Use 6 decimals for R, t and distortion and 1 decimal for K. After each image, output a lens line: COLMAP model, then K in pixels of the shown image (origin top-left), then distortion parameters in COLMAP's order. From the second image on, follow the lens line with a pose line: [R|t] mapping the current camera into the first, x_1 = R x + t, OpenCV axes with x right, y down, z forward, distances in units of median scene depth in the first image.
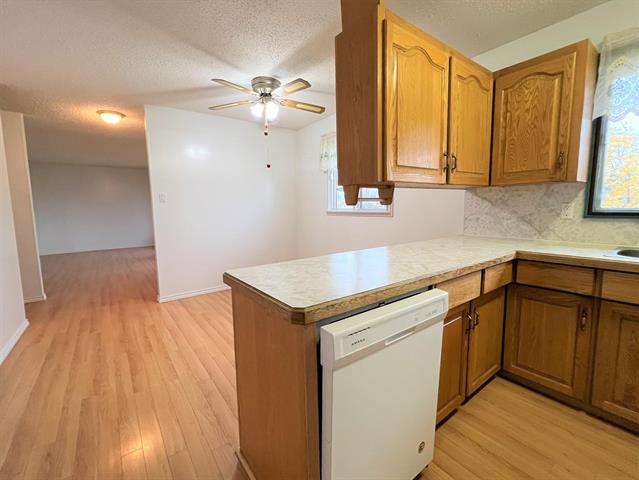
lens RADIAL K [[281.9, 0, 319.3], [0, 281.9, 238.7], [0, 0, 1]] dist [-0.005286, 0.000546]
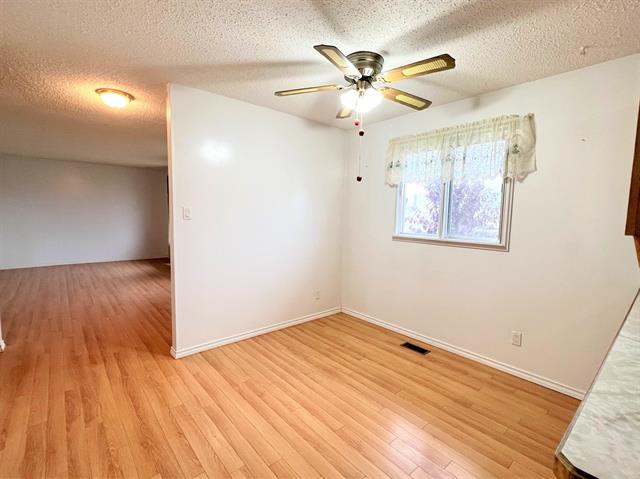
lens RADIAL K [[300.9, 0, 322.0], [0, 300.9, 242.1], [0, 0, 1]] dist [0.001996, -0.001254]
pose [[0.997360, 0.026219, 0.067714, -0.290896], [-0.025139, 0.999544, -0.016747, -0.076704], [-0.068122, 0.015001, 0.997564, 0.230581]]
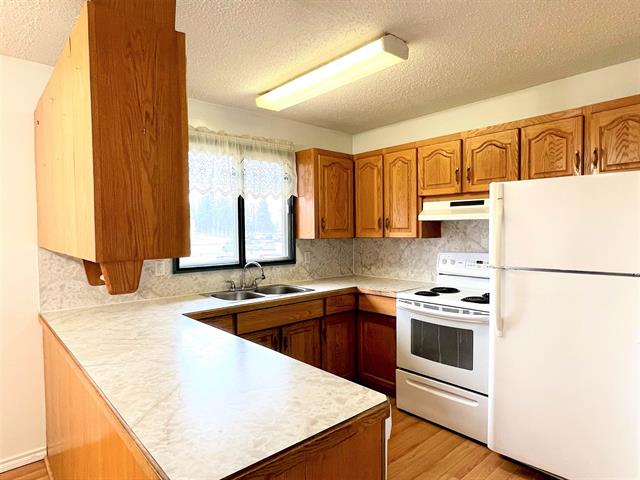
lens RADIAL K [[387.9, 0, 321.5], [0, 387.9, 241.7], [0, 0, 1]] dist [-0.007612, 0.001072]
pose [[-0.089022, -0.015097, 0.995915, -0.354002], [0.124072, 0.991929, 0.026127, -0.095042], [-0.988272, 0.125891, -0.086430, 0.309690]]
